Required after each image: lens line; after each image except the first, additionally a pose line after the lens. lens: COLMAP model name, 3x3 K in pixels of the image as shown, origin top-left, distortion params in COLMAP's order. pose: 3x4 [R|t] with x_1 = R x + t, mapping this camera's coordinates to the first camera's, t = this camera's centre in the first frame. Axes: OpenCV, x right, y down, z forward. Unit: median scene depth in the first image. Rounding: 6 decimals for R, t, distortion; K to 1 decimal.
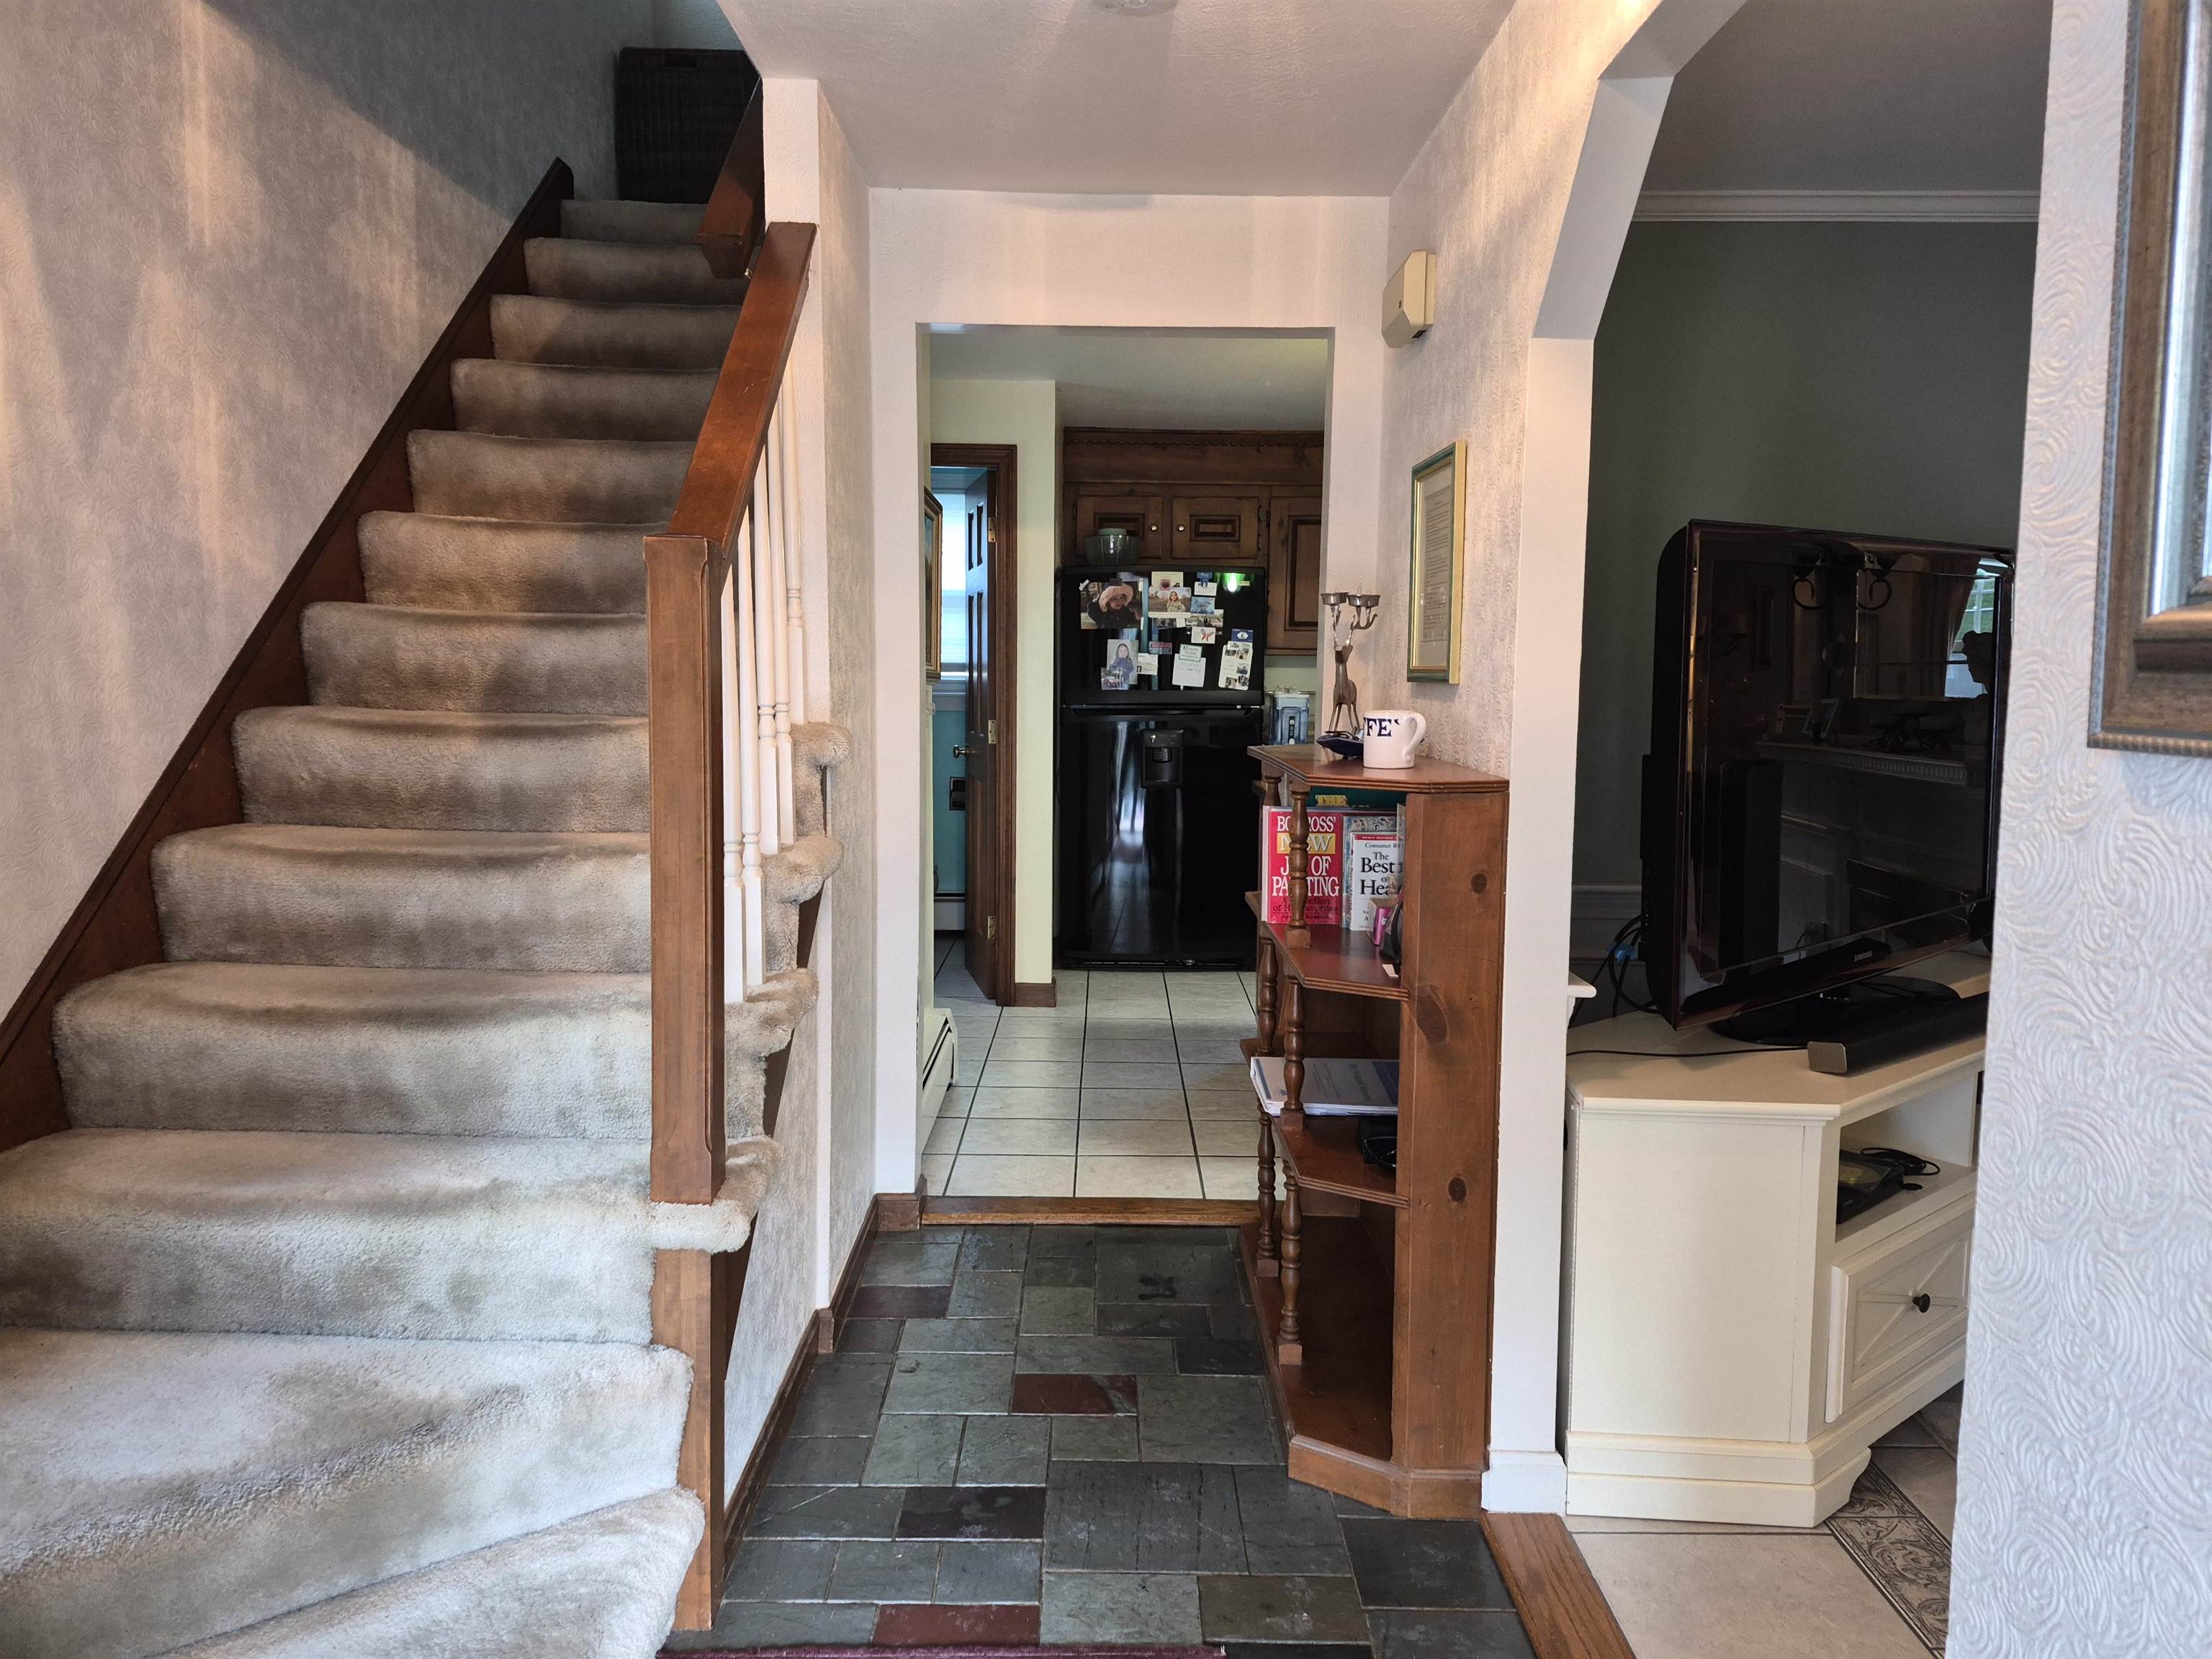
lens RADIAL K [[1516.2, 0, 1109.4], [0, 1516.2, 845.2], [0, 0, 1]] dist [0.100374, -0.111352]
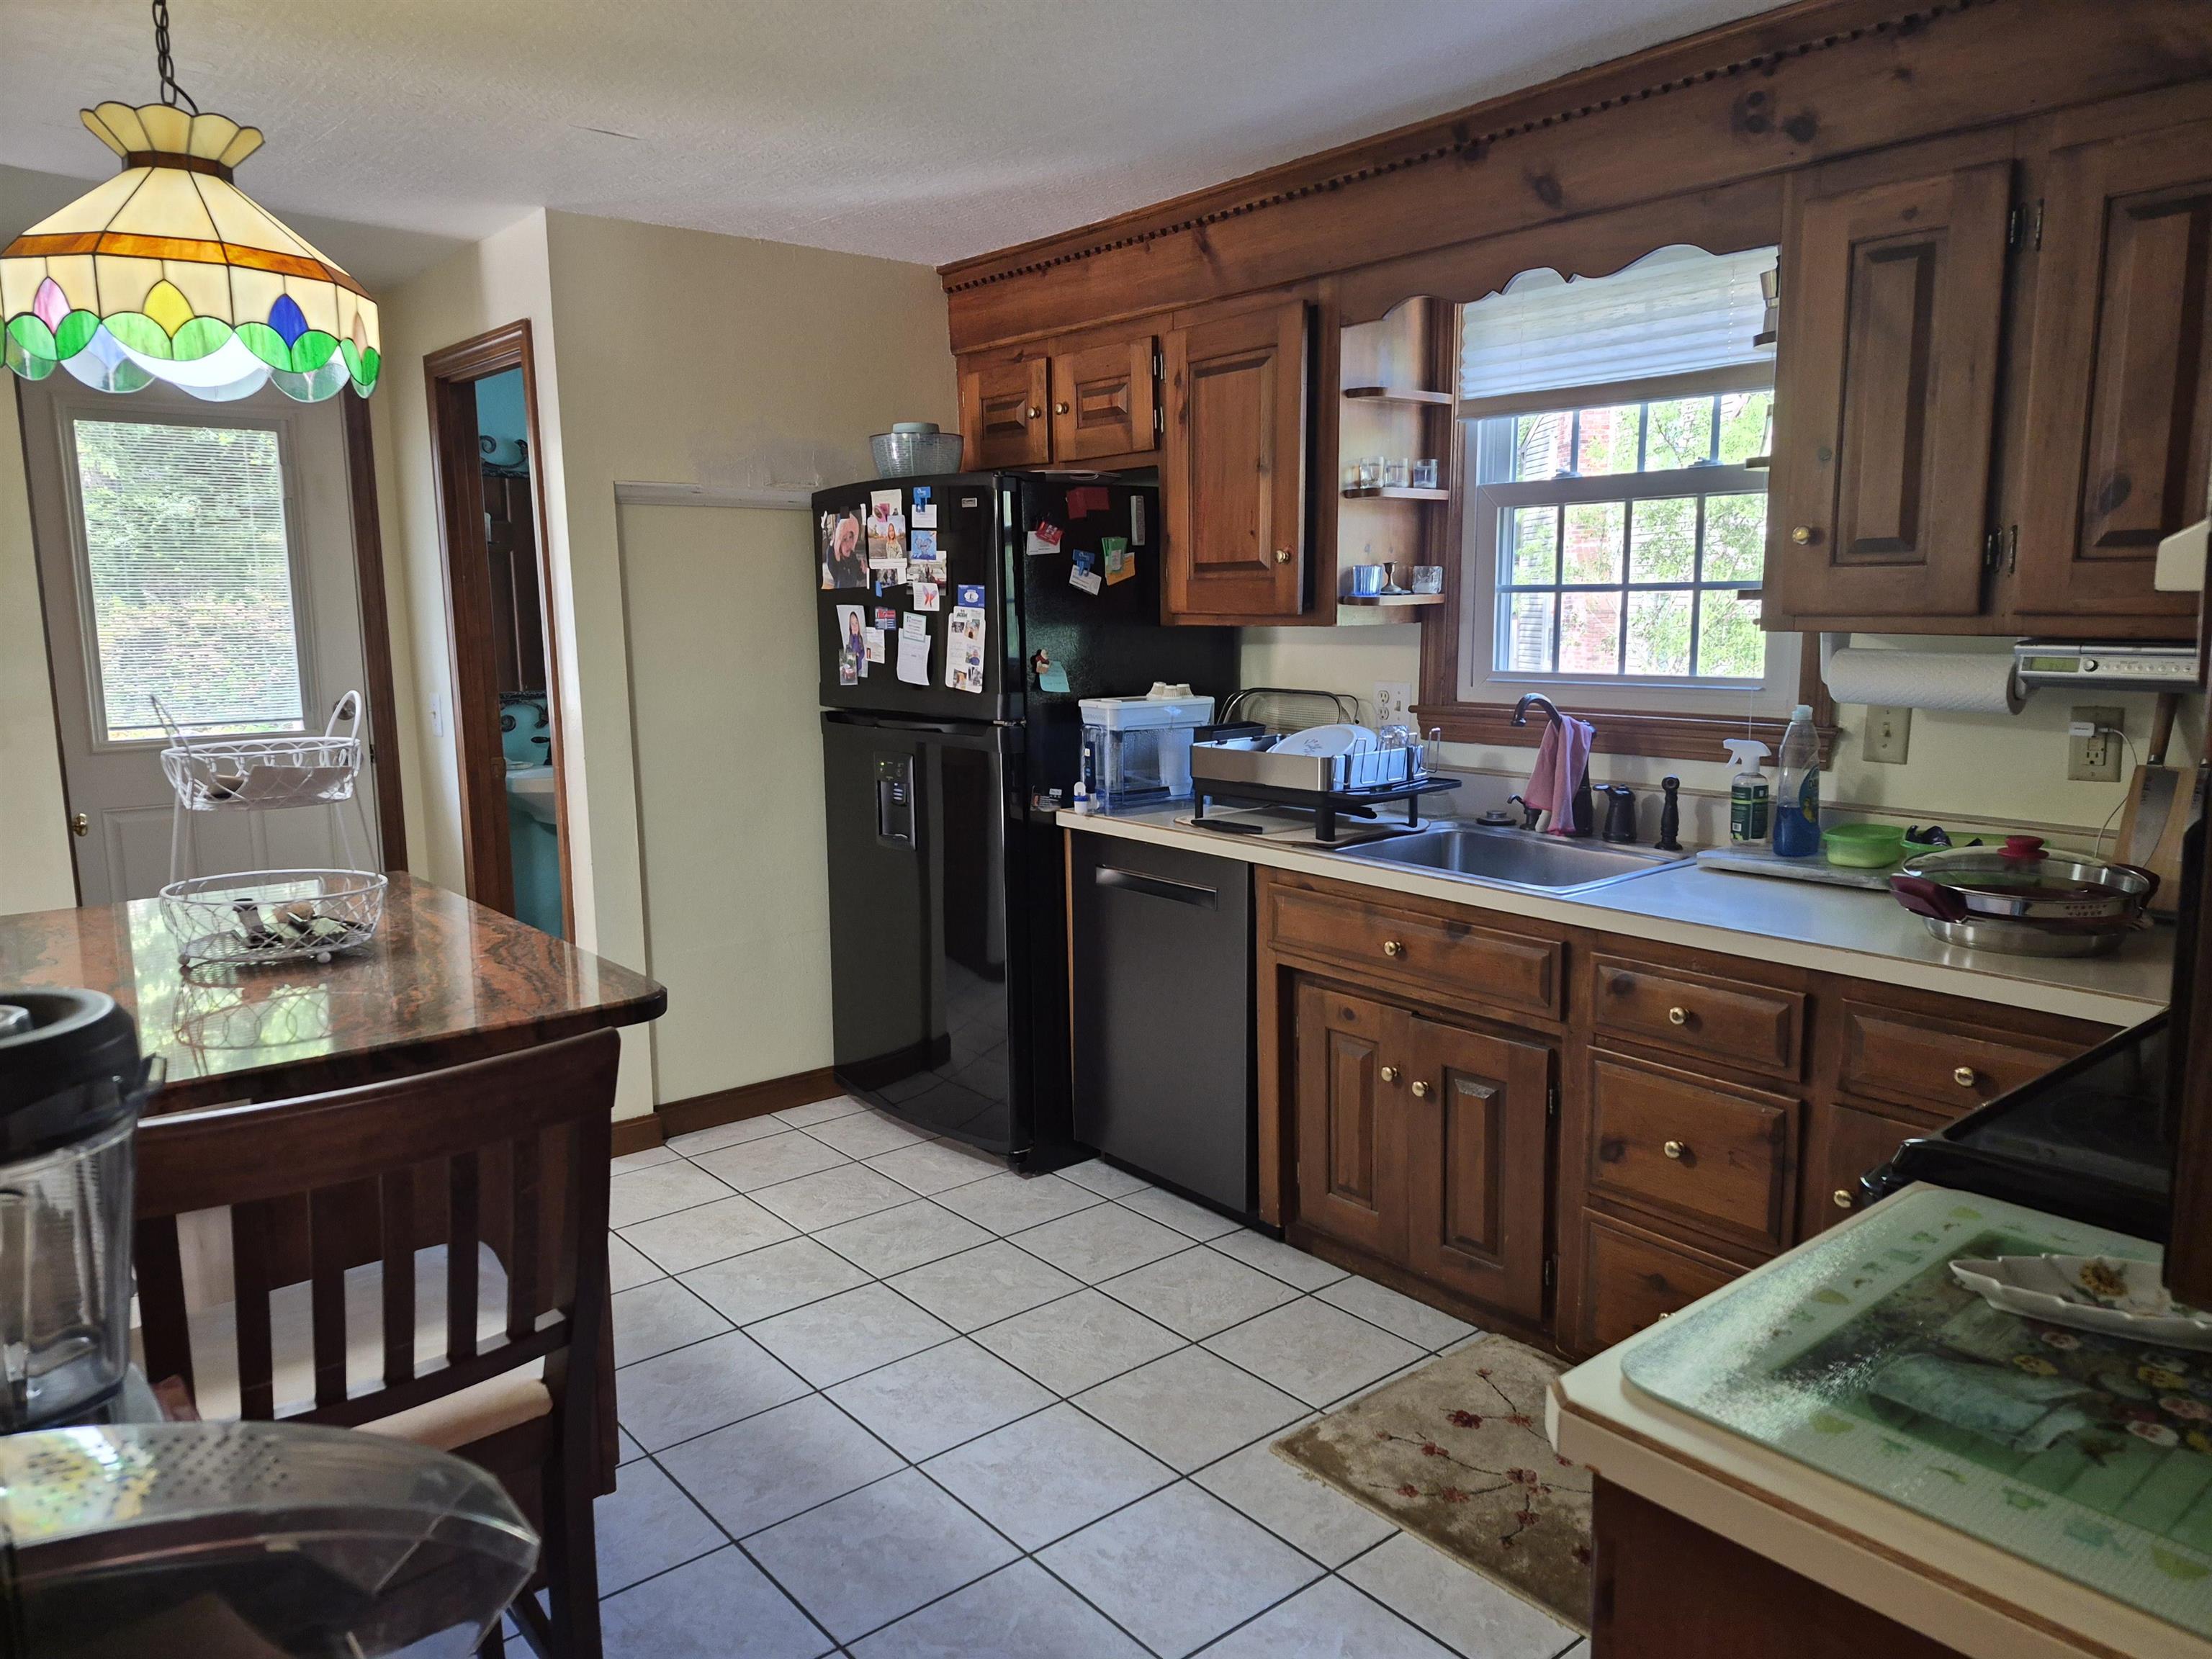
lens RADIAL K [[1516.2, 0, 1109.4], [0, 1516.2, 845.2], [0, 0, 1]] dist [0.100374, -0.111352]
pose [[0.635199, 0.109128, -0.764600, 0.564669], [-0.071142, 0.994026, 0.082772, -0.096419], [0.769065, 0.001819, 0.639167, 0.677982]]
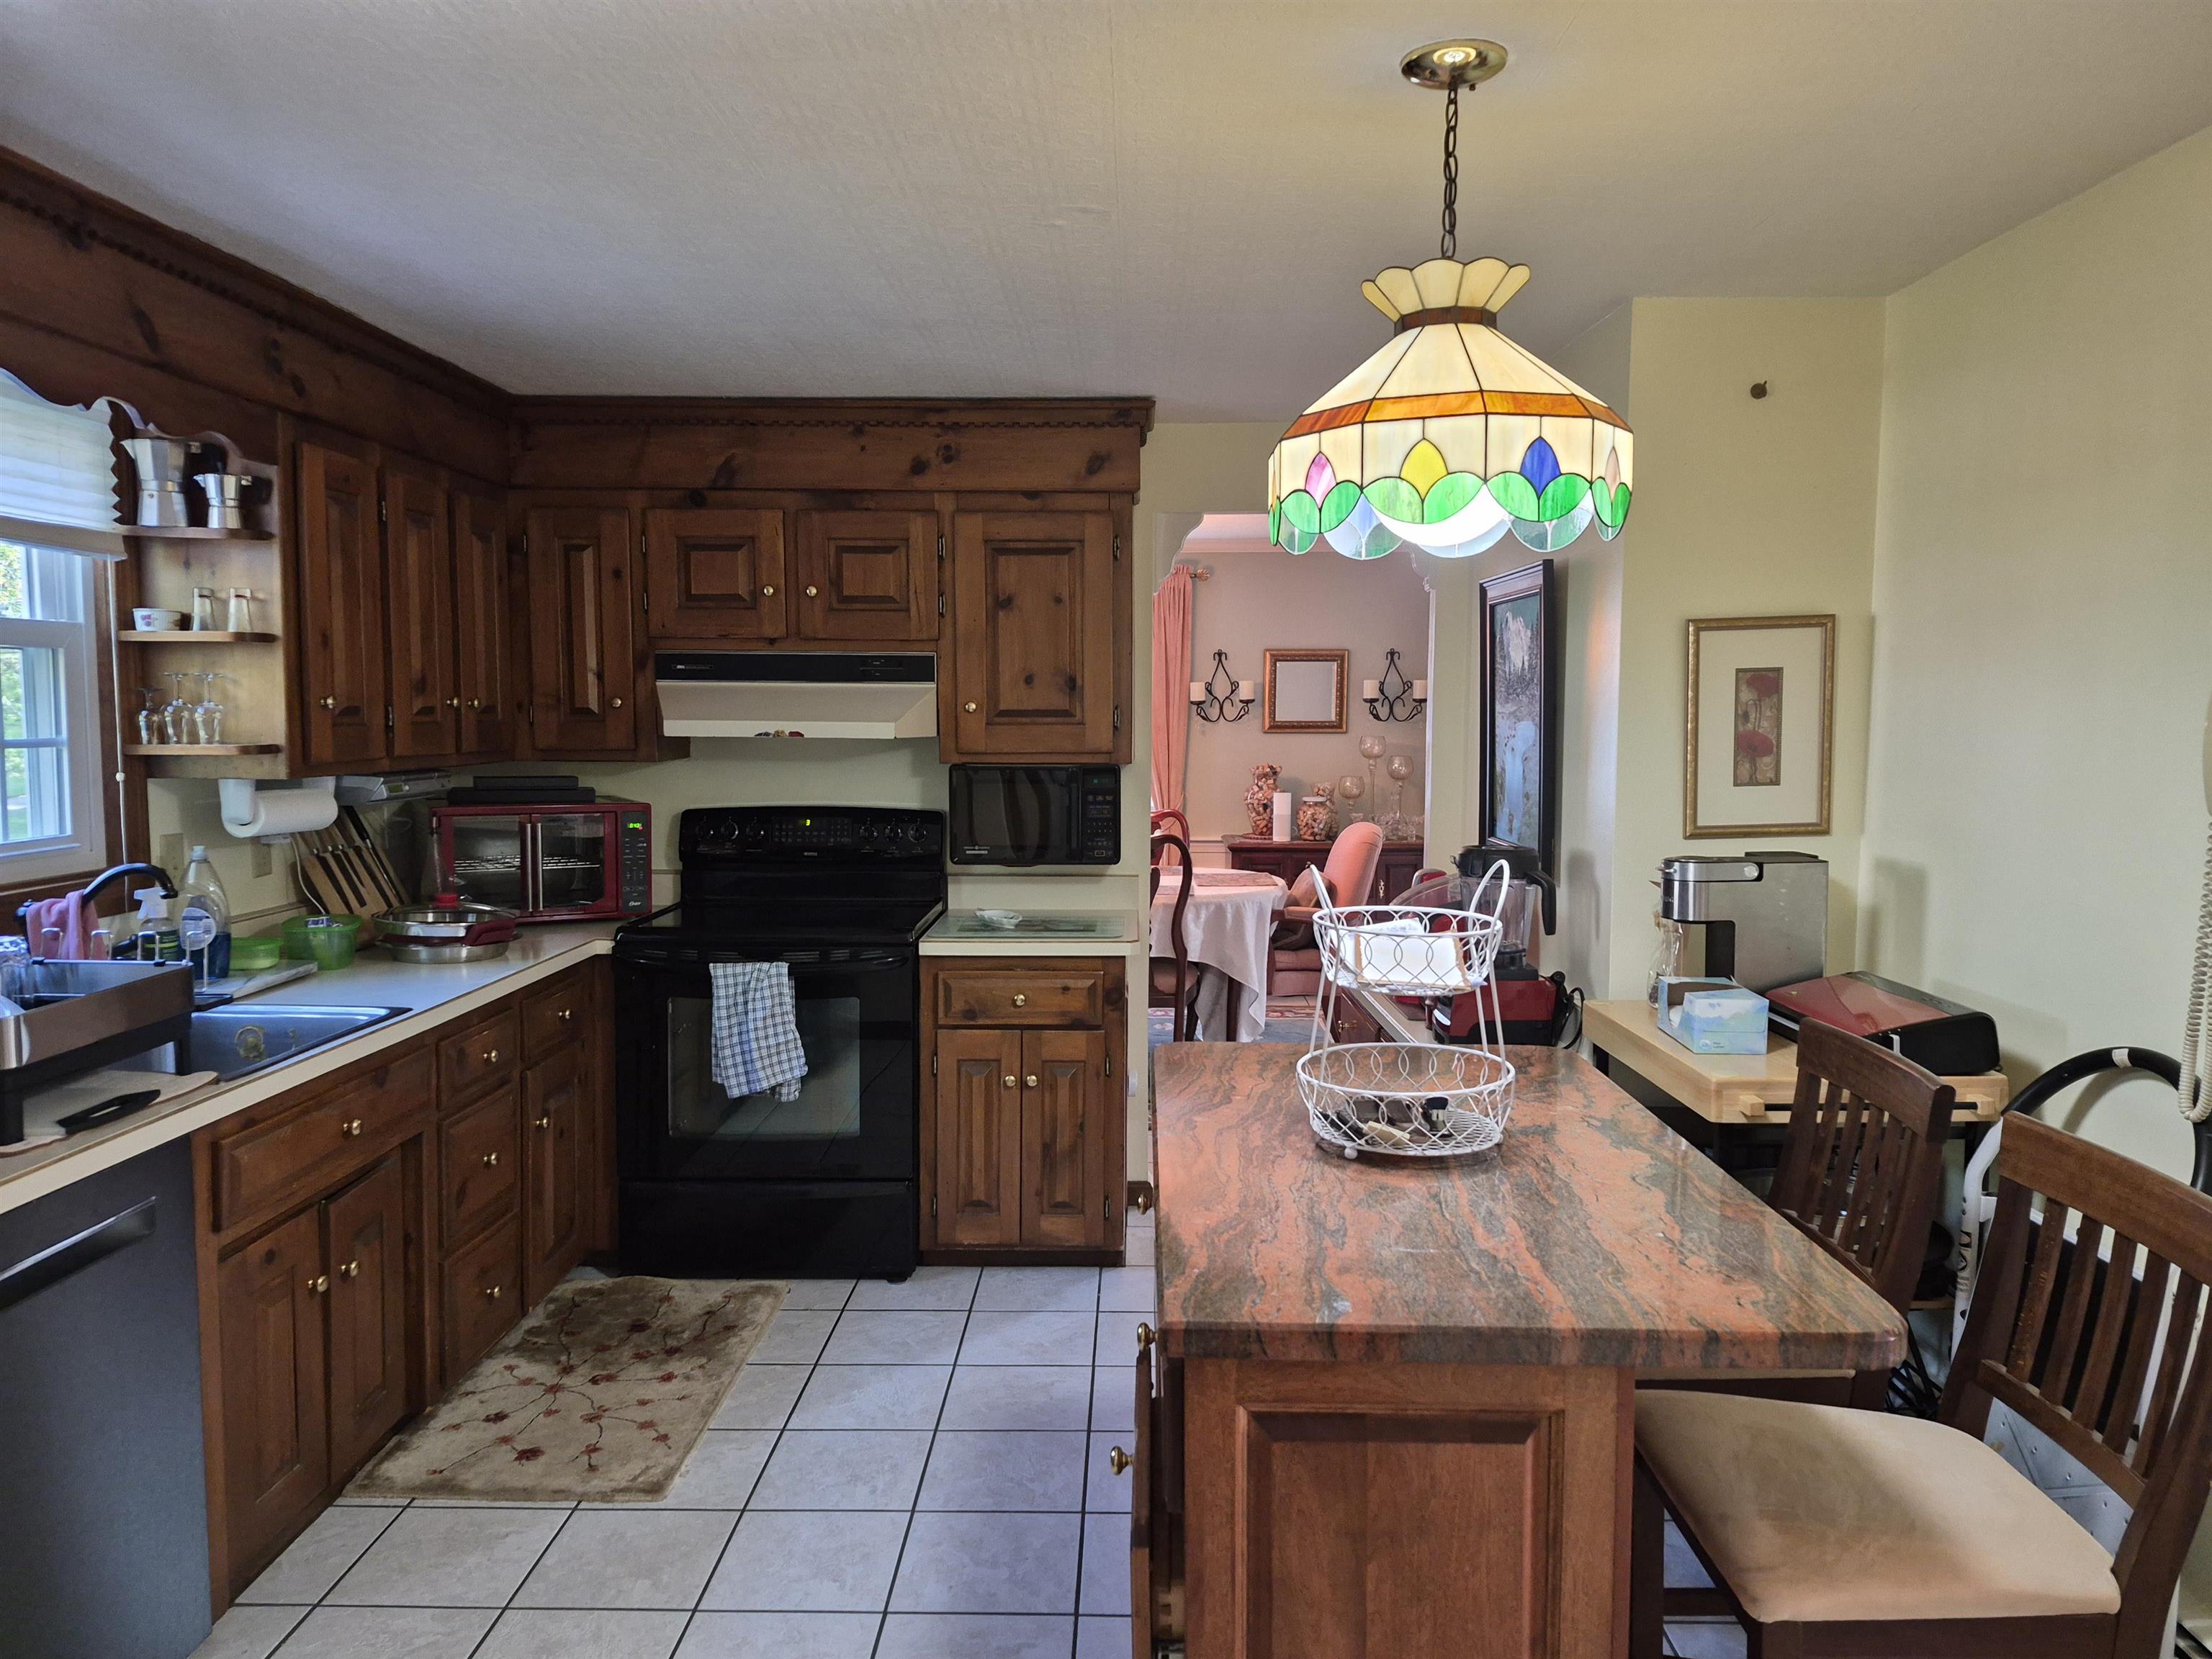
lens RADIAL K [[1516.2, 0, 1109.4], [0, 1516.2, 845.2], [0, 0, 1]] dist [0.100374, -0.111352]
pose [[0.024878, -0.102711, 0.994400, -0.147184], [0.114297, 0.988477, 0.099240, -0.130300], [-0.993135, 0.111188, 0.036331, 0.802813]]
